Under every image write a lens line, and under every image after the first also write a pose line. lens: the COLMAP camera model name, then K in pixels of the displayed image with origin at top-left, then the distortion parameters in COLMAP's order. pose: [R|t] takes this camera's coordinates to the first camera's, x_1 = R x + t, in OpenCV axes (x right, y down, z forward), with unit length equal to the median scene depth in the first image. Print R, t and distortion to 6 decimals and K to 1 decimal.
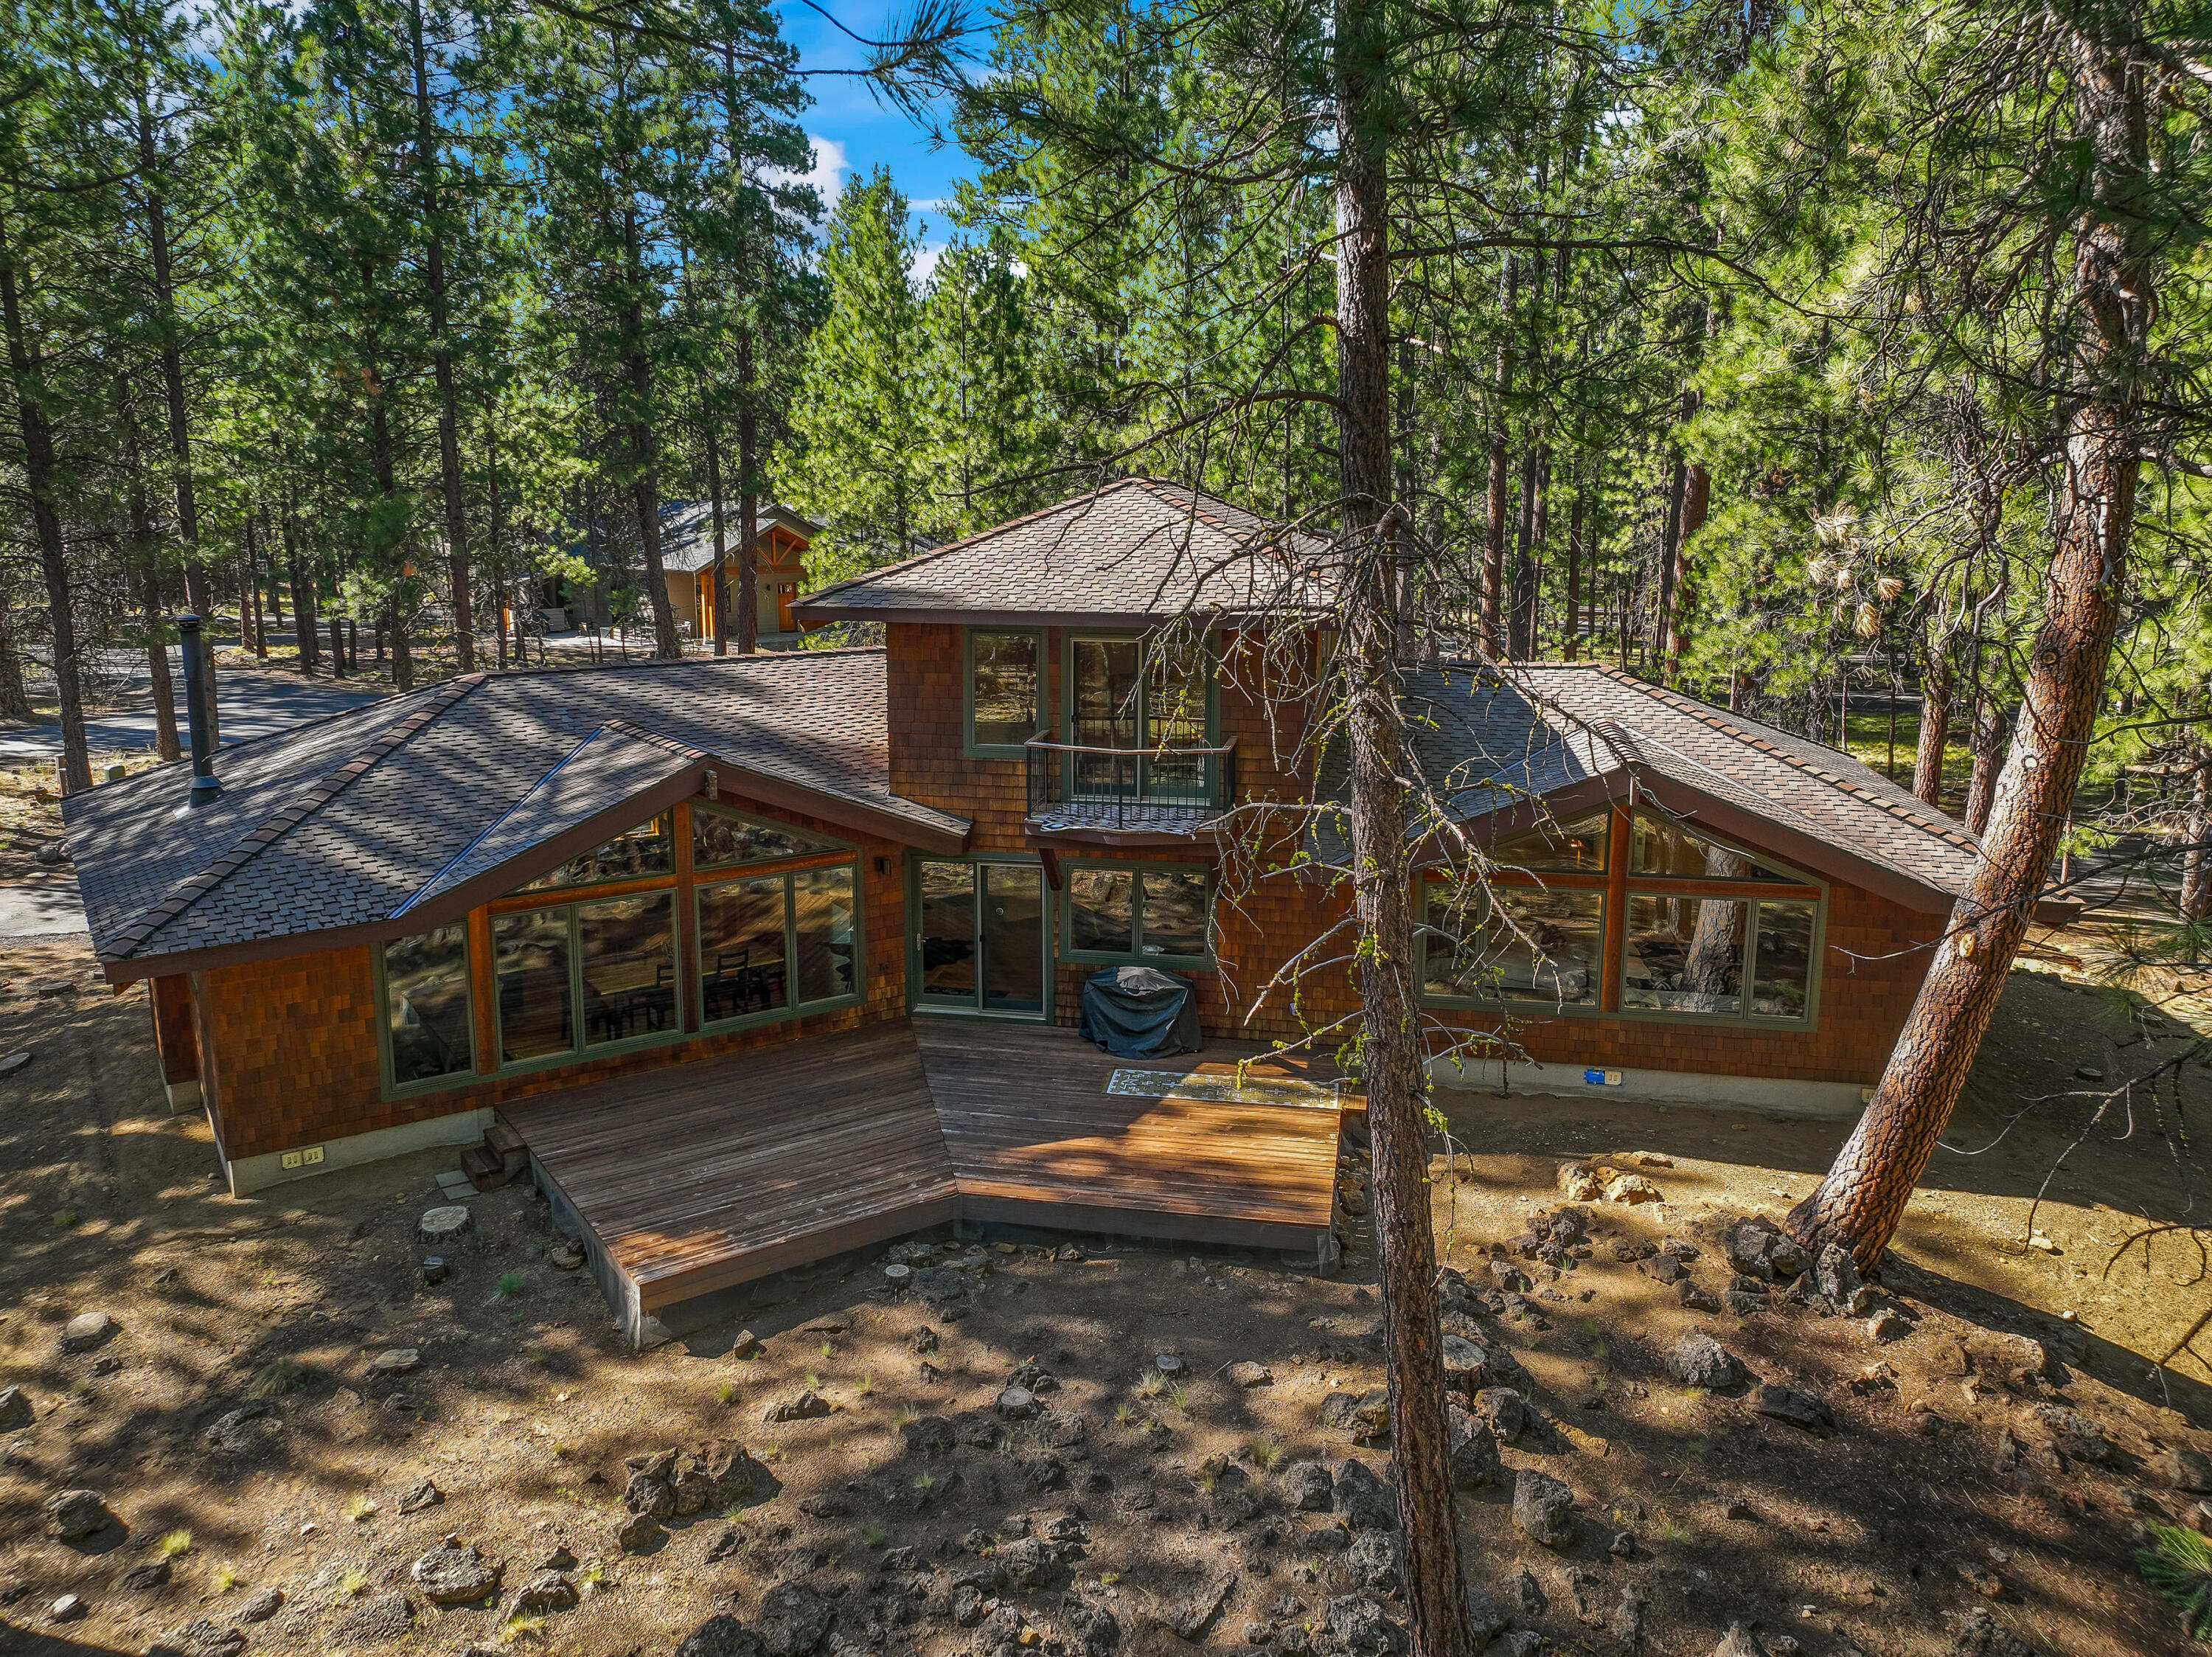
lens RADIAL K [[1564.3, 0, 1103.5], [0, 1564.3, 769.2], [0, 0, 1]] dist [0.008871, 0.006175]
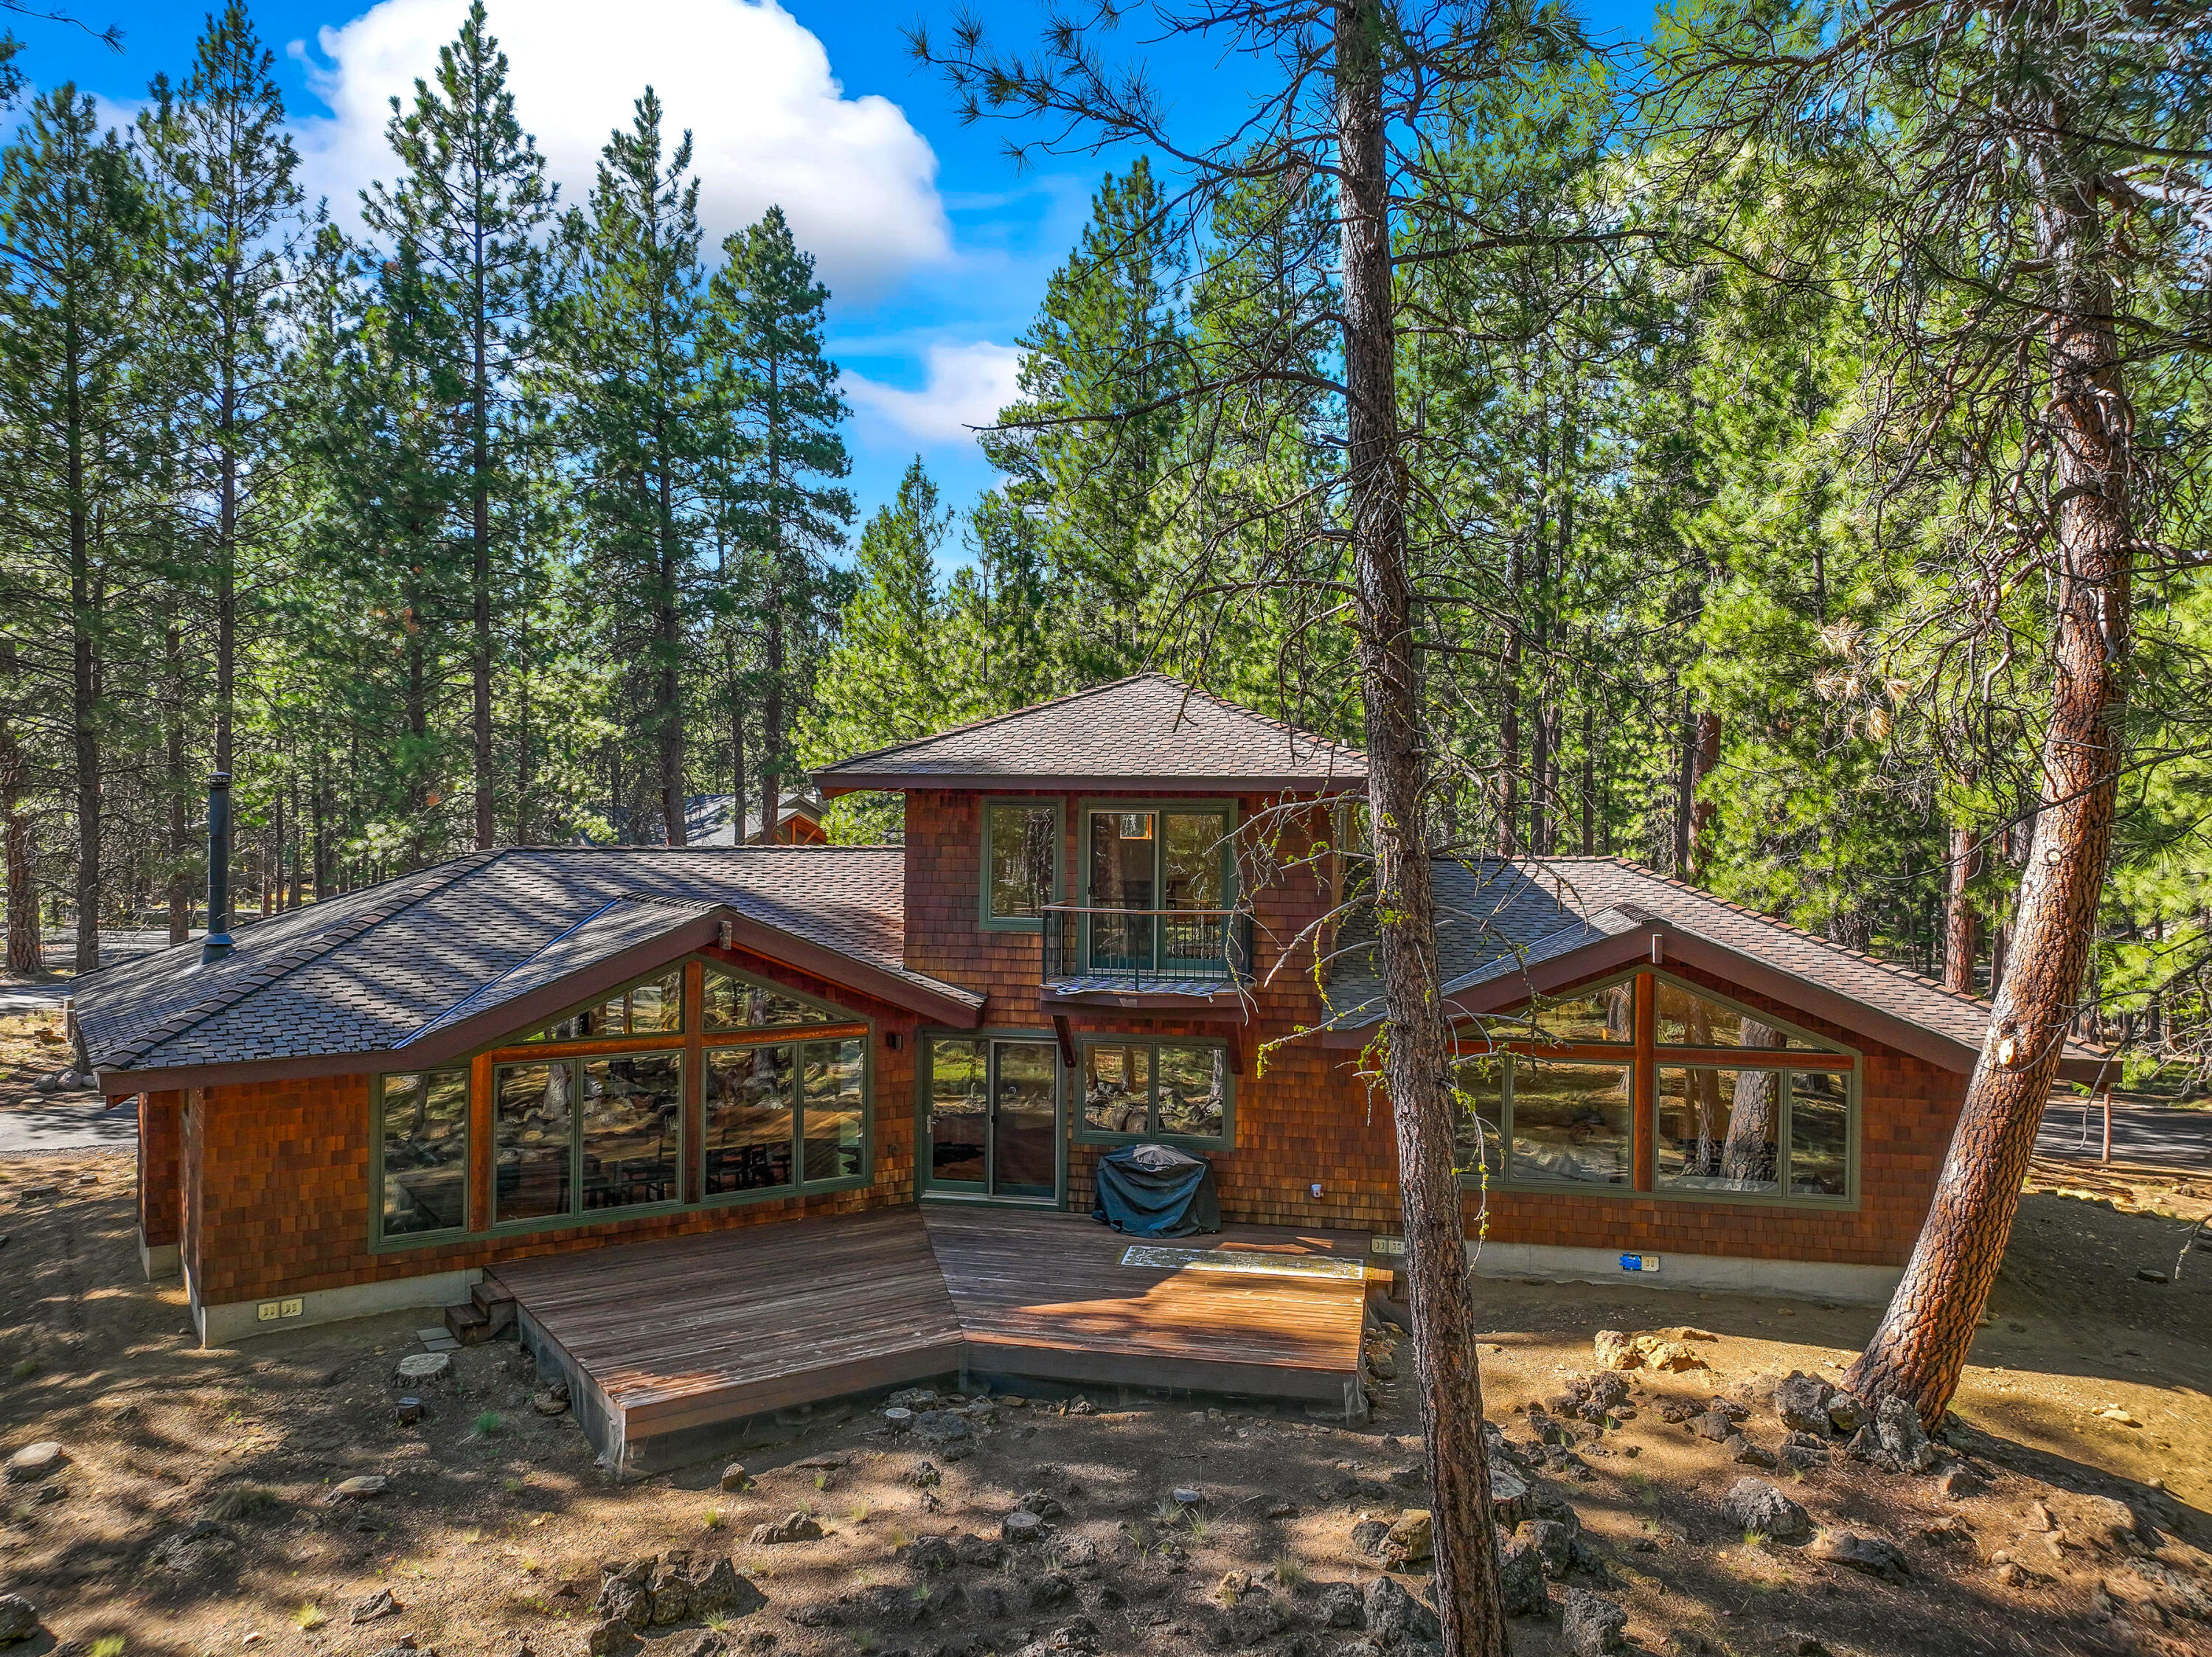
lens RADIAL K [[1571.2, 0, 1106.0], [0, 1571.2, 831.6], [0, 0, 1]] dist [-0.001762, 0.024185]
pose [[0.999924, 0.009155, -0.008297, -0.001704], [-0.010439, 0.985212, -0.171023, 0.121603], [0.006609, 0.171097, 0.985232, 0.007845]]
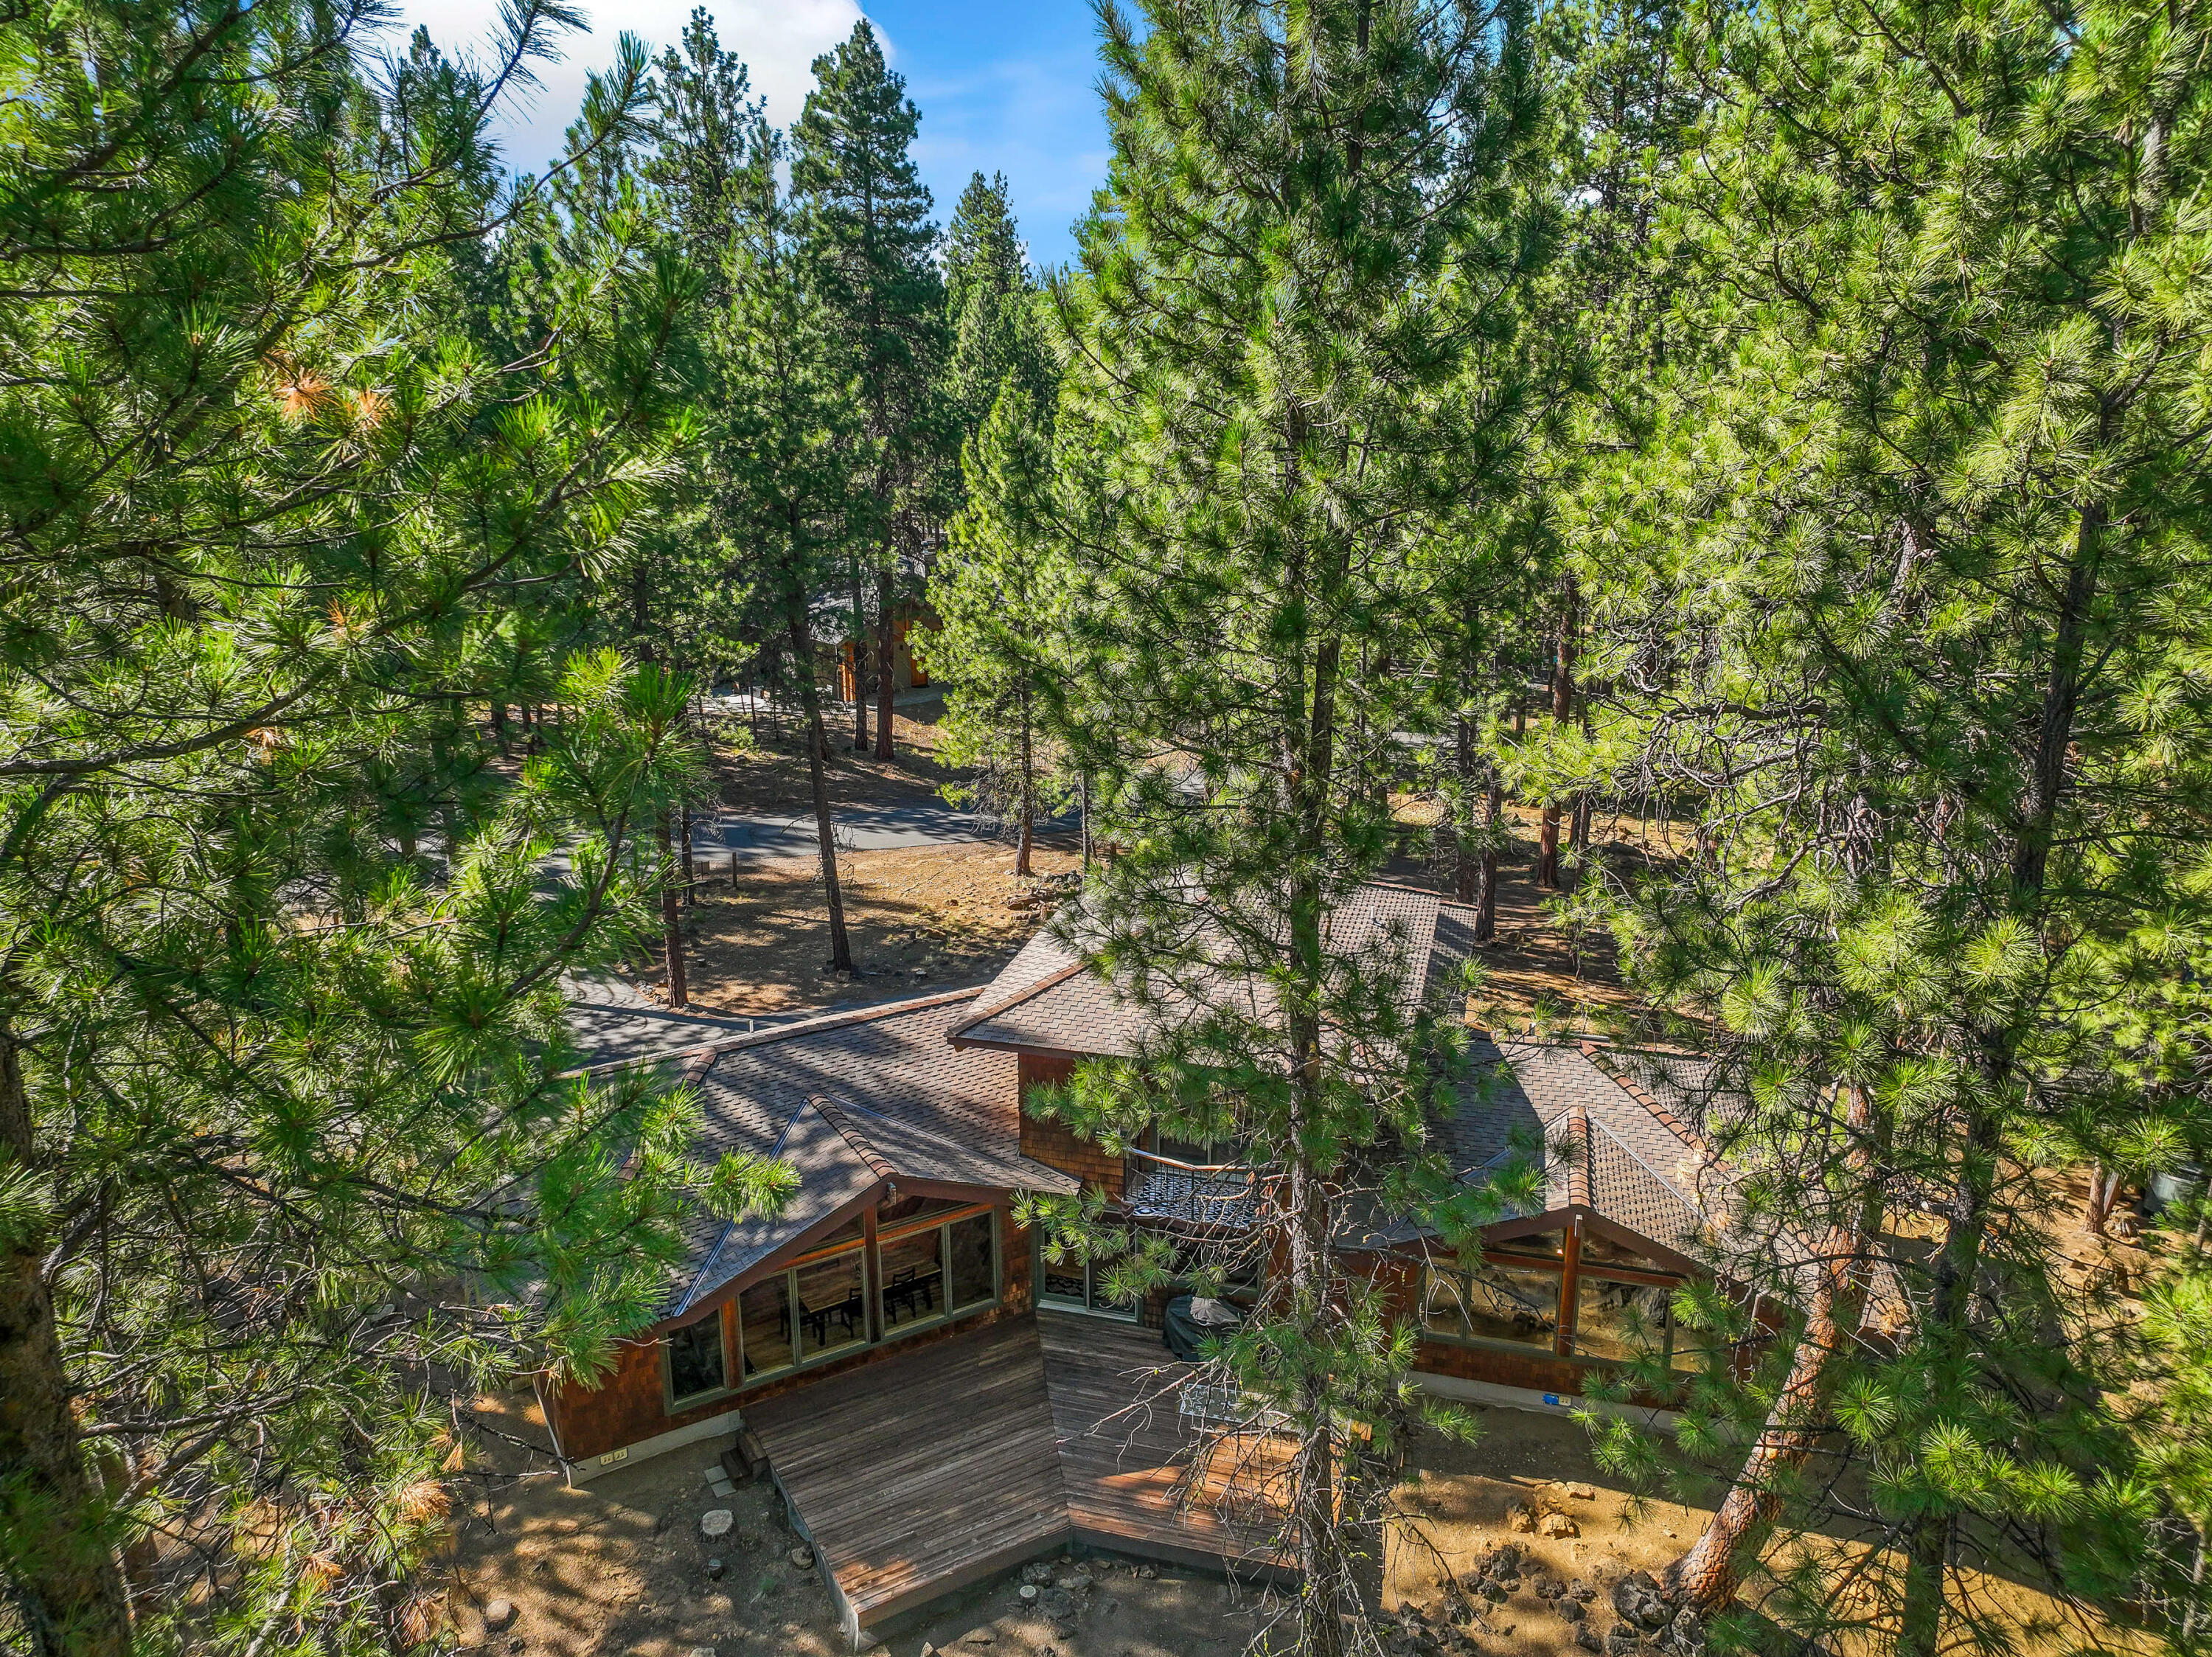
lens RADIAL K [[1524.1, 0, 1111.9], [0, 1524.1, 860.8], [0, 0, 1]] dist [0.006228, 0.003665]
pose [[0.997603, 0.018430, -0.066694, 0.025437], [-0.010617, 0.993232, 0.115660, -0.464743], [0.068375, -0.114675, 0.991047, -0.289205]]
